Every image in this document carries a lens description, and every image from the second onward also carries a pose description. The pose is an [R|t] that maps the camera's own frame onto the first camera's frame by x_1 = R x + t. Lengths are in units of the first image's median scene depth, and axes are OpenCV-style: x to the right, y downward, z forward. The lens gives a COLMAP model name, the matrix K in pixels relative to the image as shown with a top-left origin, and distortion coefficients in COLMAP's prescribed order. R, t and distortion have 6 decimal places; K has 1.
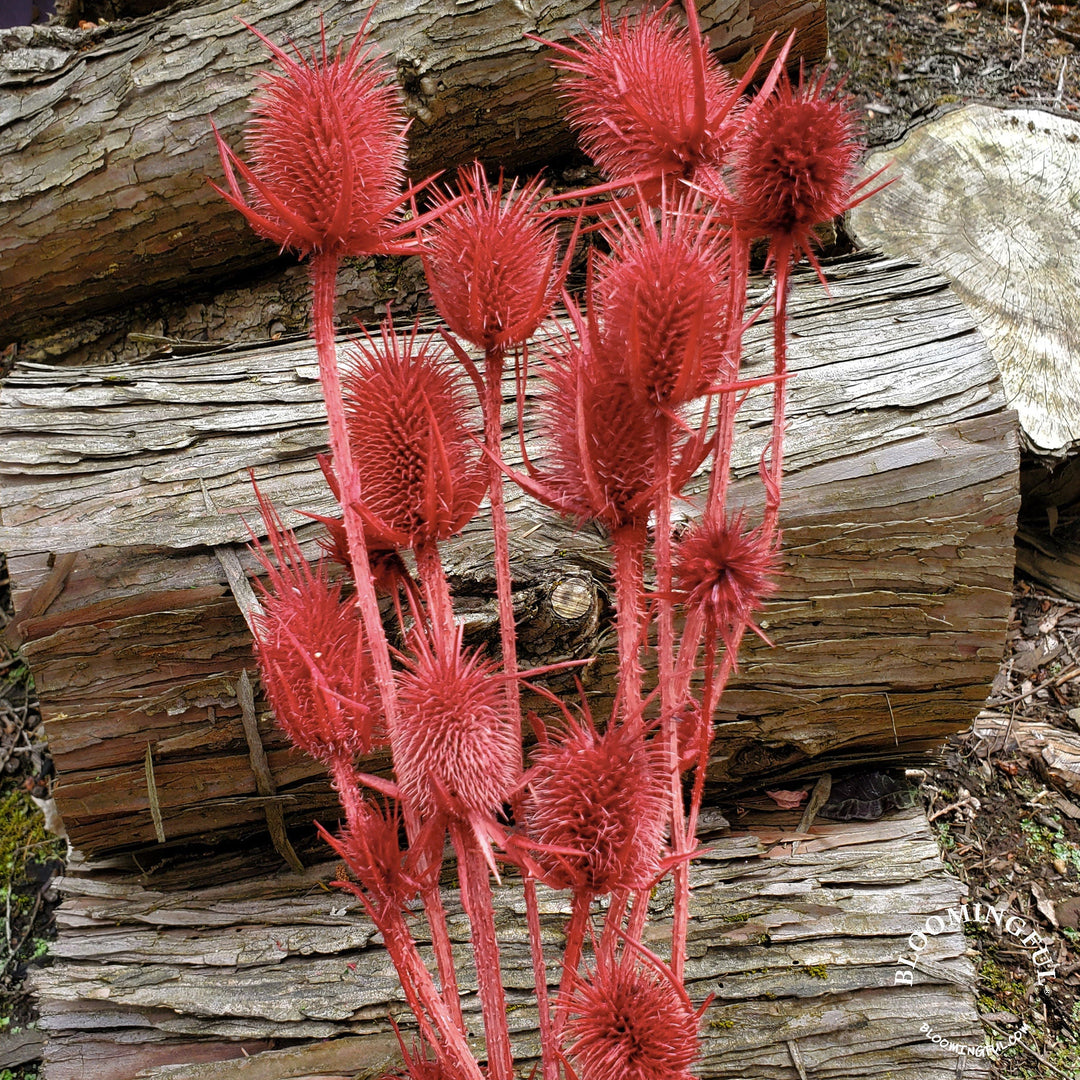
lens RADIAL K [[1397.3, 0, 505.7], [0, 1397.3, 591.6], [0, 0, 1]] dist [0.098112, -0.354049]
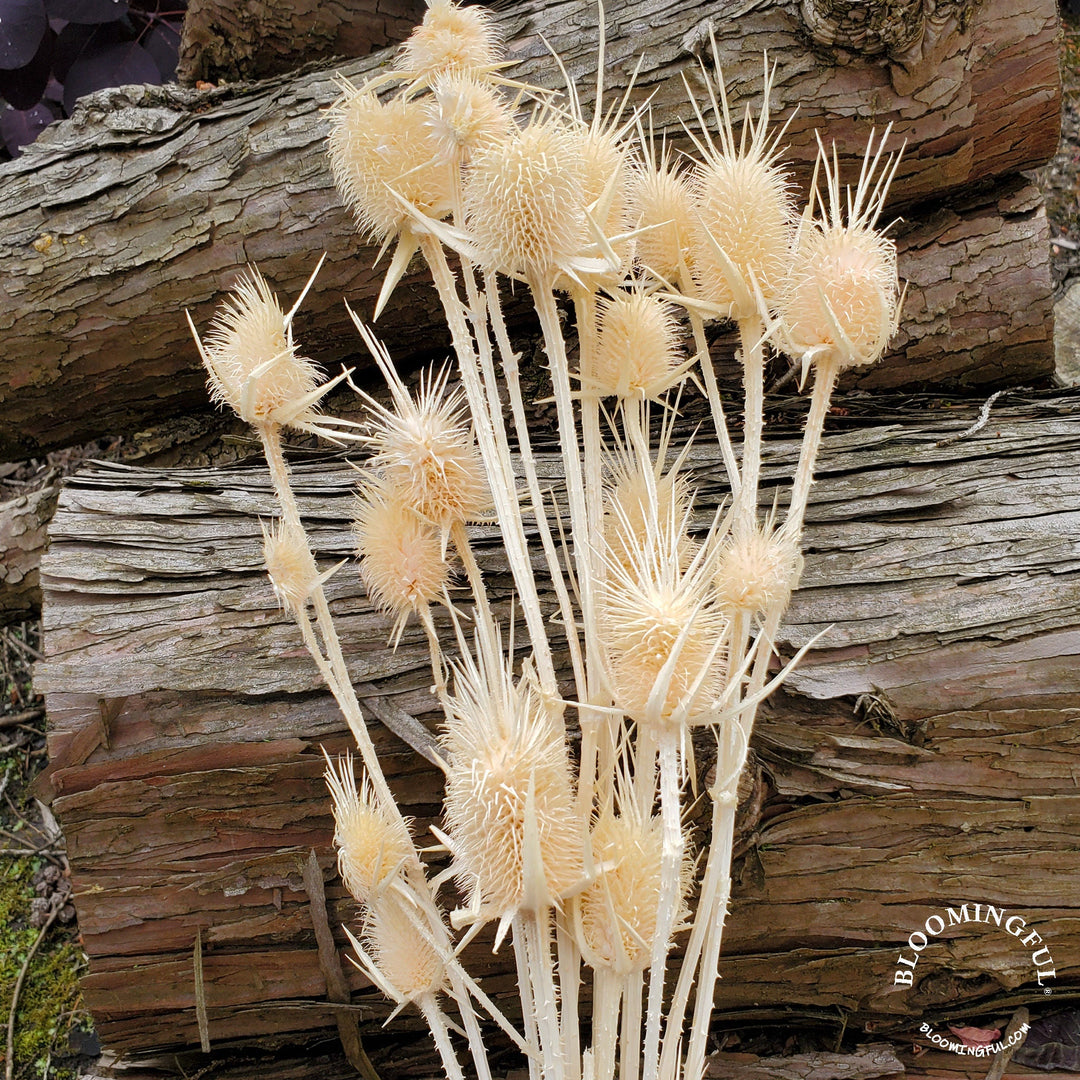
lens RADIAL K [[1445.6, 0, 579.3], [0, 1445.6, 612.2], [0, 0, 1]] dist [0.172309, -0.741454]
pose [[0.997701, 0.057251, -0.036272, -0.012761], [-0.059945, 0.995139, -0.078132, -0.019091], [0.031623, 0.080127, 0.996283, 0.133072]]
